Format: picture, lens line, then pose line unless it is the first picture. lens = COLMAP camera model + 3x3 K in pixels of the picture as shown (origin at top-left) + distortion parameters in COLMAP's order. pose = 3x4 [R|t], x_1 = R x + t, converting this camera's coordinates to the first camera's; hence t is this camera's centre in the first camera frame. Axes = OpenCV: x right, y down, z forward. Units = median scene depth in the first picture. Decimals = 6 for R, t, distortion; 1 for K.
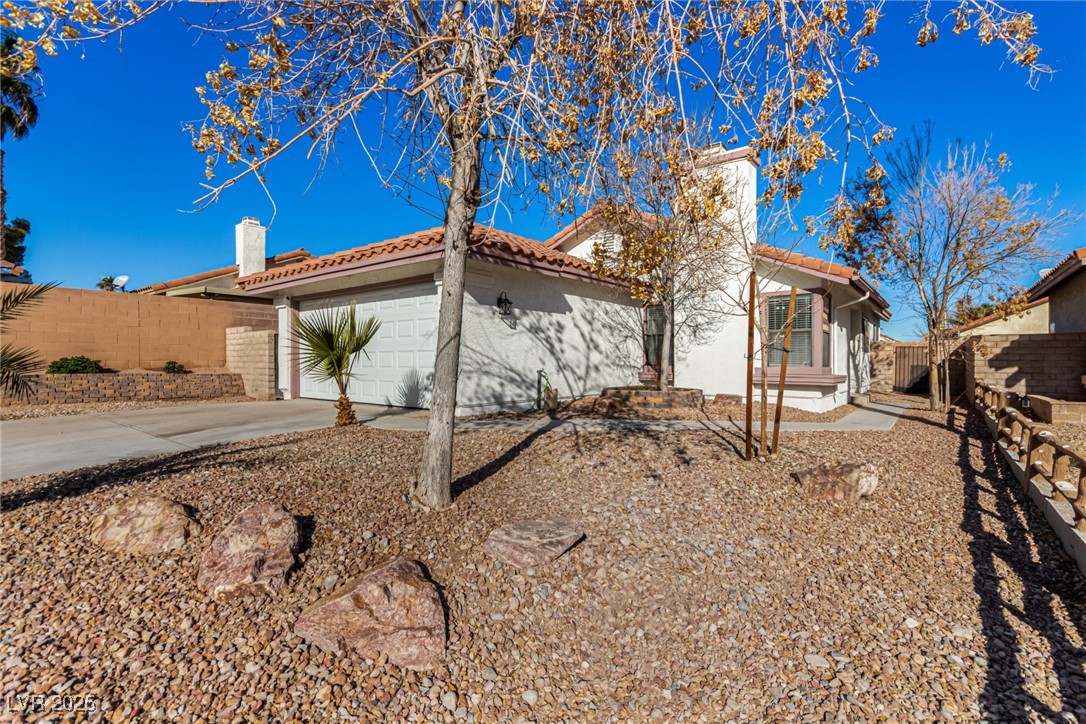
lens RADIAL K [[504.0, 0, 548.2], [0, 504.0, 359.2], [0, 0, 1]] dist [0.005943, 0.001323]
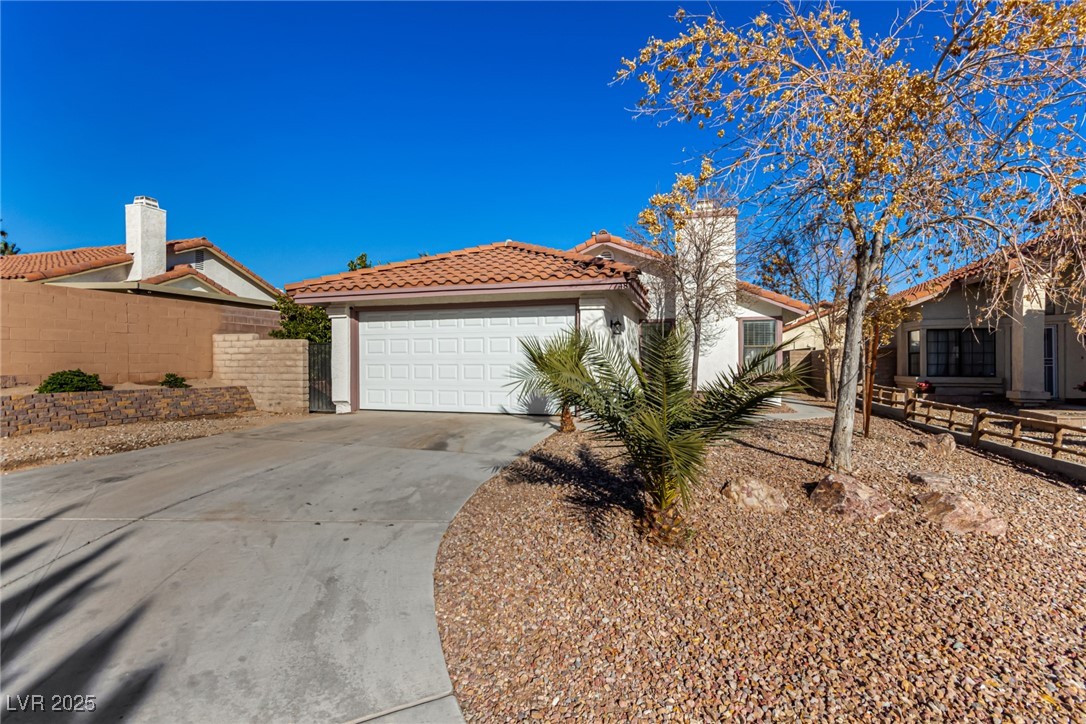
lens RADIAL K [[504.0, 0, 538.4], [0, 504.0, 356.1], [0, 0, 1]] dist [0.005943, 0.001323]
pose [[0.934646, 0.001566, 0.355577, -0.505033], [-0.000551, 0.999995, -0.002957, -0.025523], [-0.355580, 0.002568, 0.934642, -0.034110]]
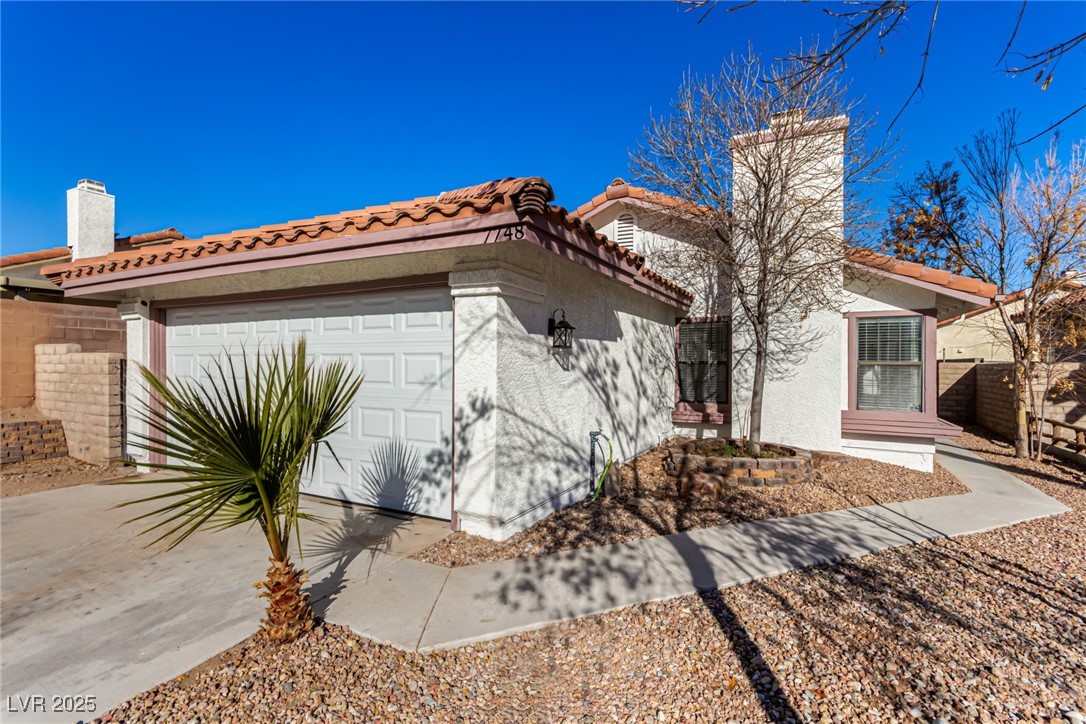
lens RADIAL K [[504.0, 0, 535.3], [0, 504.0, 360.9], [0, 0, 1]] dist [0.005943, 0.001323]
pose [[0.985347, 0.004742, 0.170497, -0.158885], [-0.005802, 0.999967, 0.005718, -0.057968], [-0.170464, -0.006623, 0.985342, 0.325397]]
